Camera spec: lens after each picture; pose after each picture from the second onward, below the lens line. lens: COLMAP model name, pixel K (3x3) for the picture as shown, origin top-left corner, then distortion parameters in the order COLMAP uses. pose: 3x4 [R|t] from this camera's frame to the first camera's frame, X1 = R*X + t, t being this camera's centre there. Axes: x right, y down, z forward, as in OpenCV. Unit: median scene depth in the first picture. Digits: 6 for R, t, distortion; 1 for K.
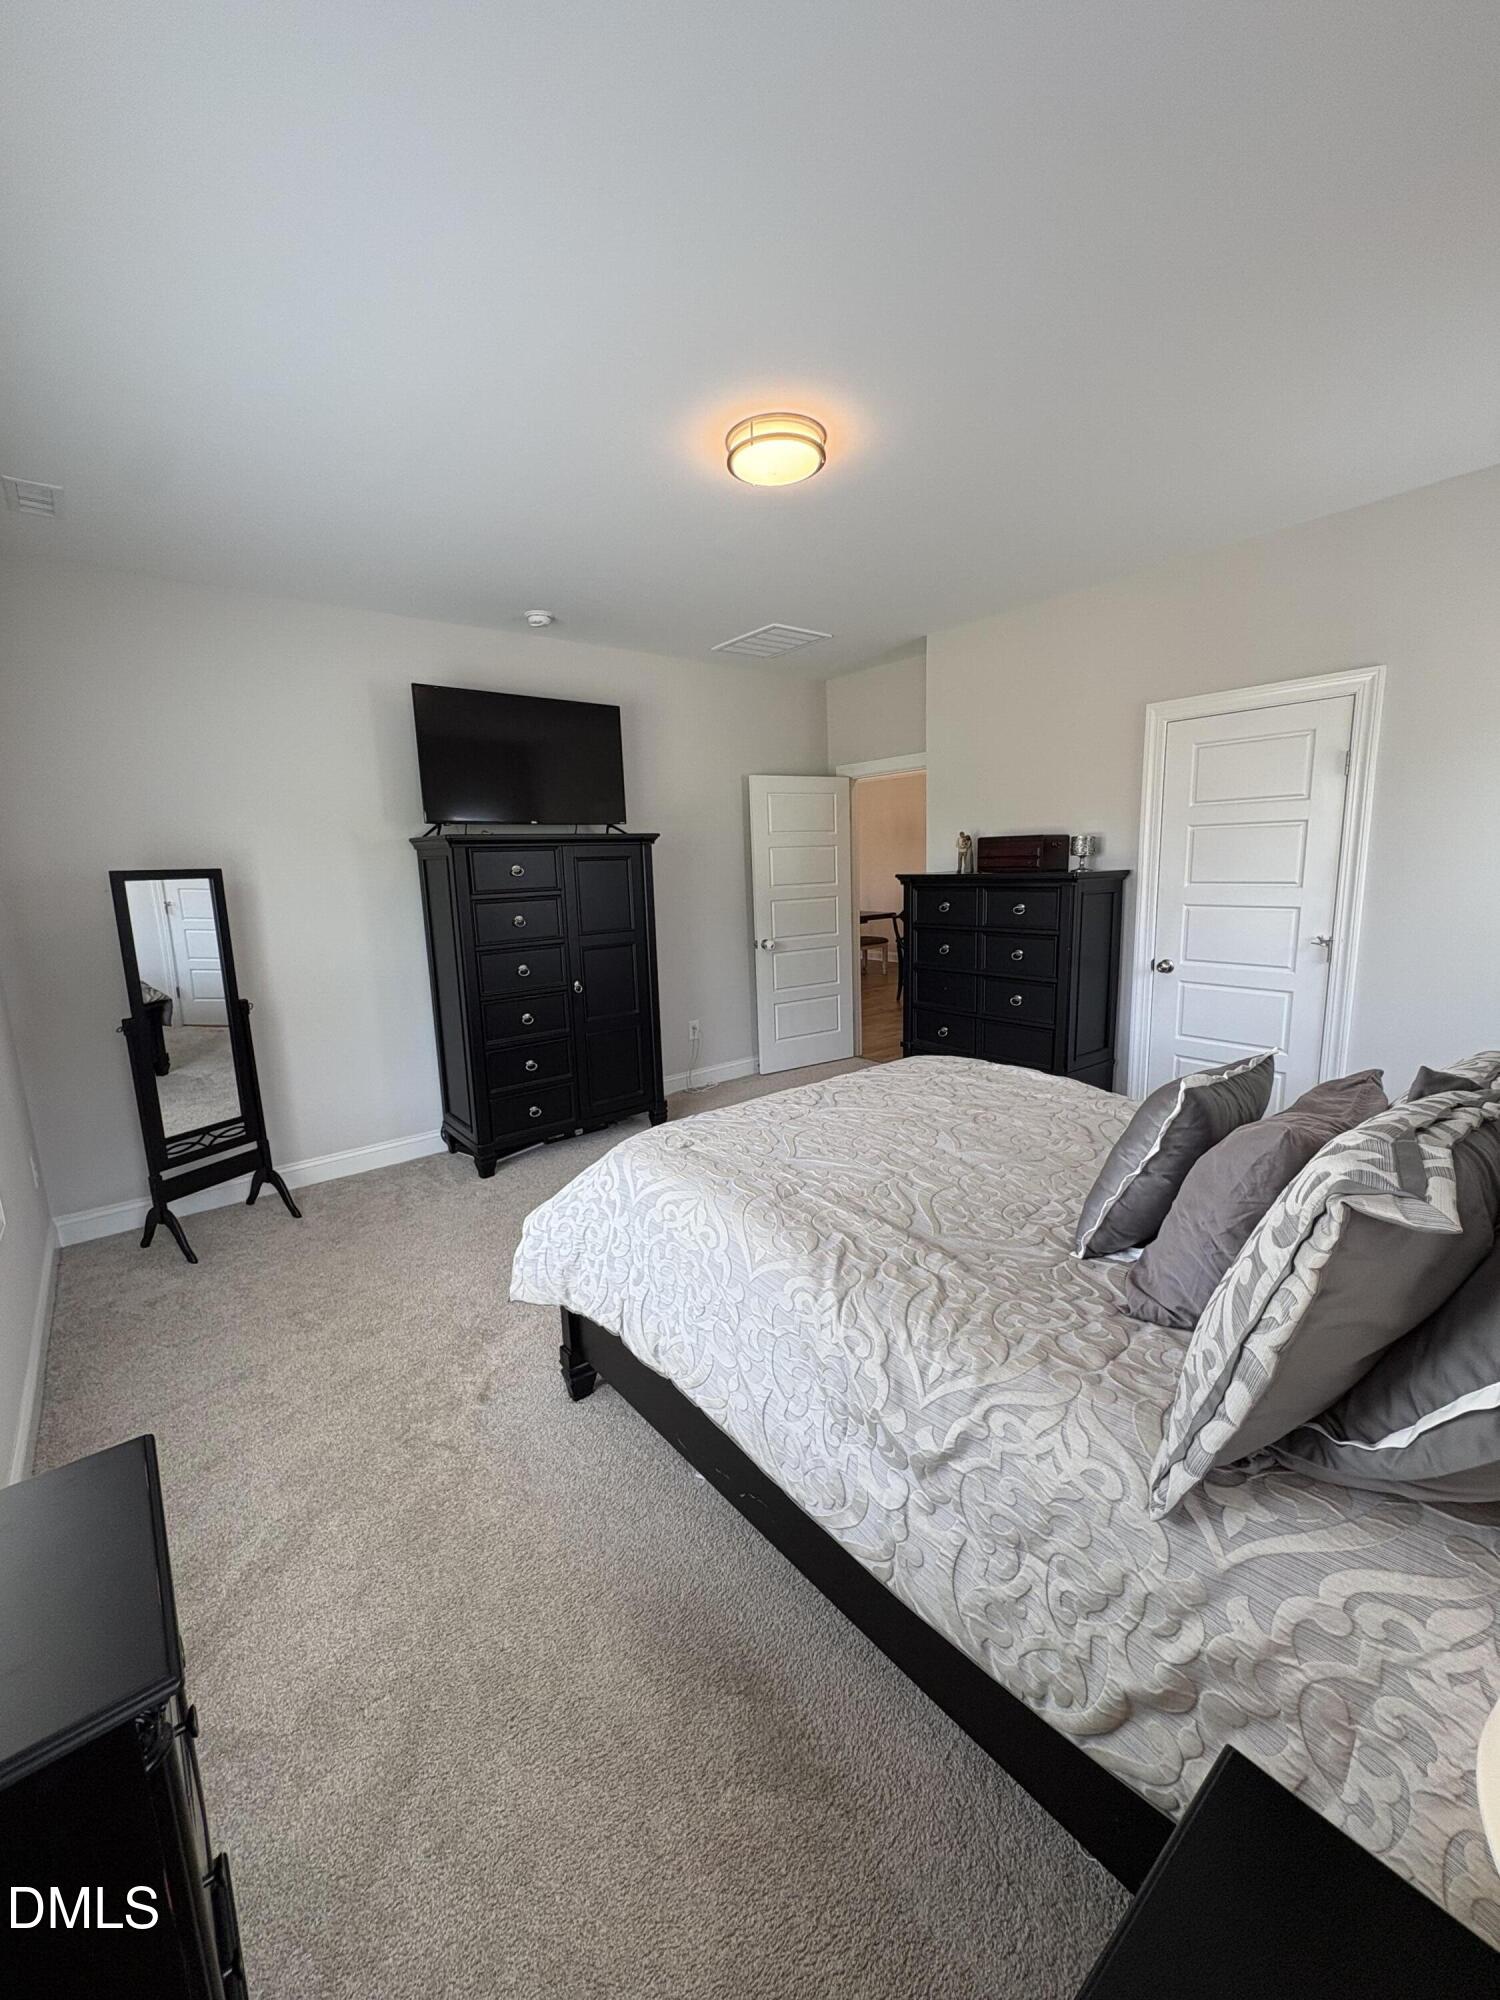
lens RADIAL K [[806.9, 0, 758.2], [0, 806.9, 997.5], [0, 0, 1]] dist [-0.000618, -0.000021]
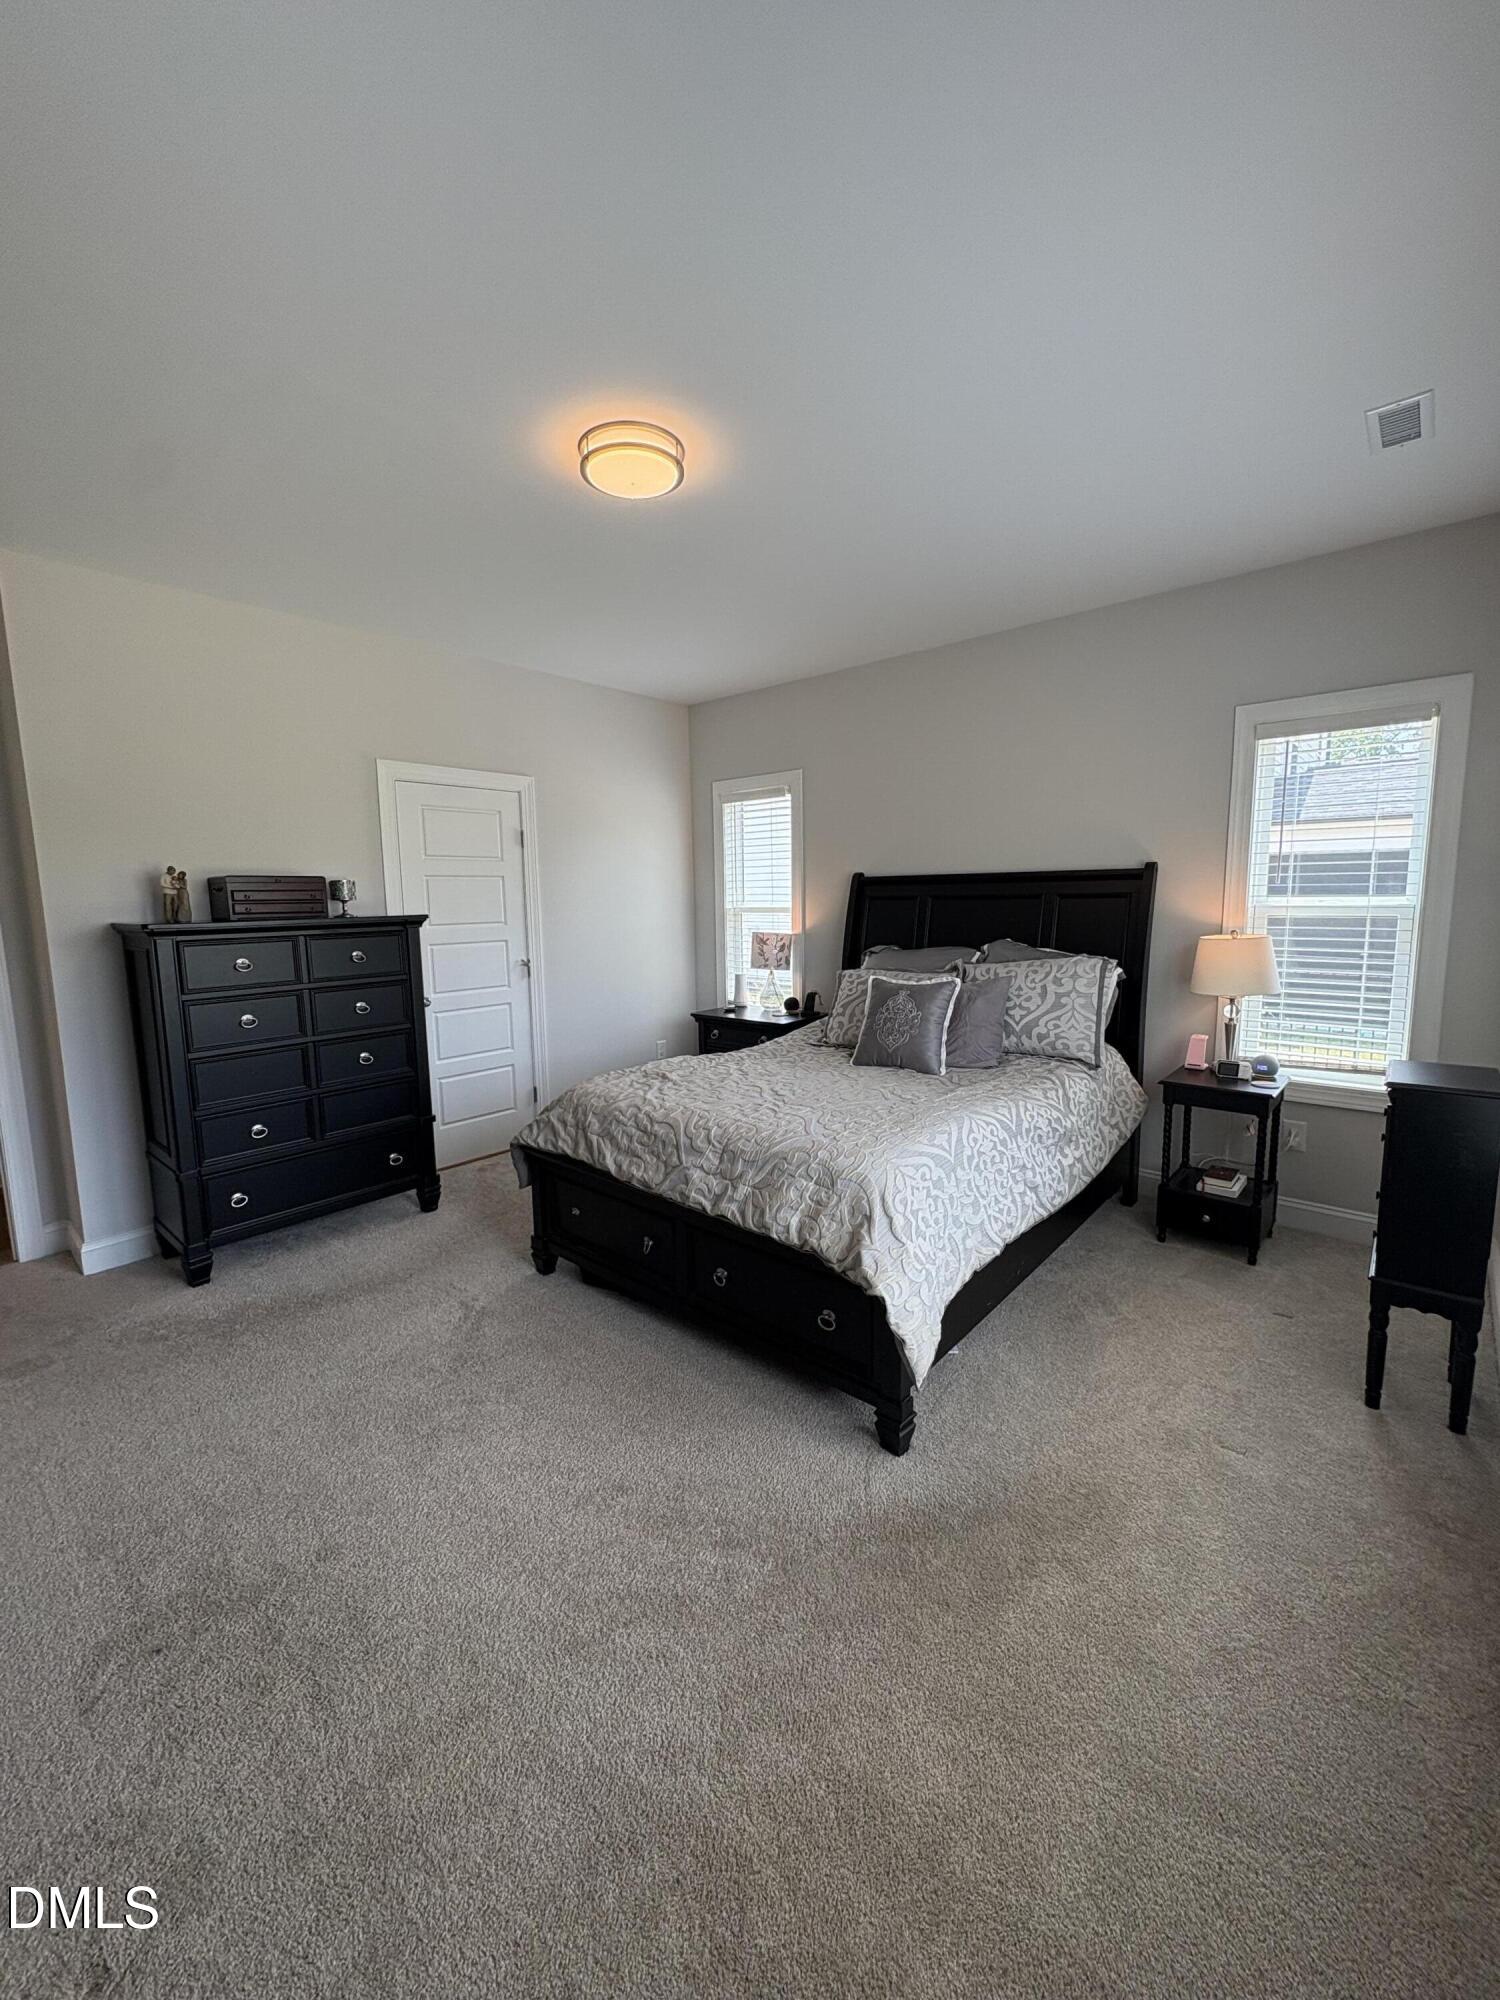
lens RADIAL K [[806.9, 0, 758.2], [0, 806.9, 997.5], [0, 0, 1]] dist [-0.000618, -0.000021]
pose [[-0.191073, -0.090316, 0.977412, -1.264165], [0.191263, 0.973246, 0.127320, -0.188703], [-0.962762, 0.211270, -0.168687, 1.454176]]
